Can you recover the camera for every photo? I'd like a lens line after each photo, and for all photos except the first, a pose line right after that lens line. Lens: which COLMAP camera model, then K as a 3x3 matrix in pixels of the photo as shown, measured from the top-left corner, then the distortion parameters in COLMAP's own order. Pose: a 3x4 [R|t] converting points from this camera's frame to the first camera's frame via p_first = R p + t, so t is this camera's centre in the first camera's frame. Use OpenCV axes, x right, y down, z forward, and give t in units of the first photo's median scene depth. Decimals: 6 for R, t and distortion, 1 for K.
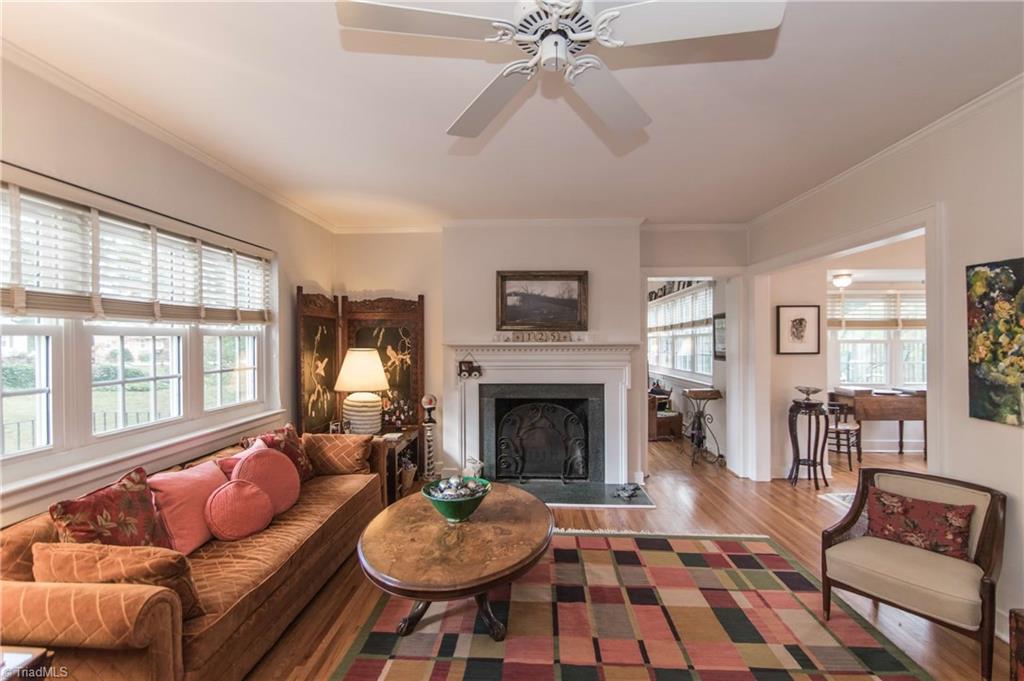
lens RADIAL K [[464.1, 0, 512.0], [0, 464.1, 340.5], [0, 0, 1]] dist [-0.001938, -0.000334]
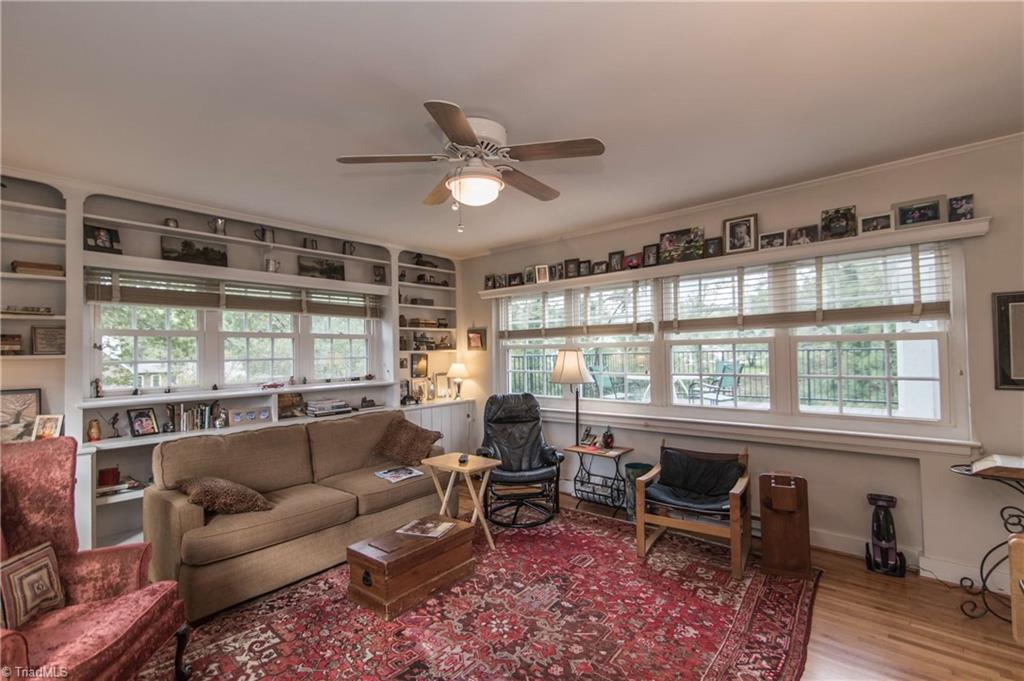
lens RADIAL K [[464.1, 0, 512.0], [0, 464.1, 340.5], [0, 0, 1]] dist [-0.001938, -0.000334]
pose [[-0.611096, -0.000176, -0.791556, 0.602467], [0.023201, 0.999566, -0.018134, -0.004954], [0.791216, -0.029446, -0.610827, 1.118715]]
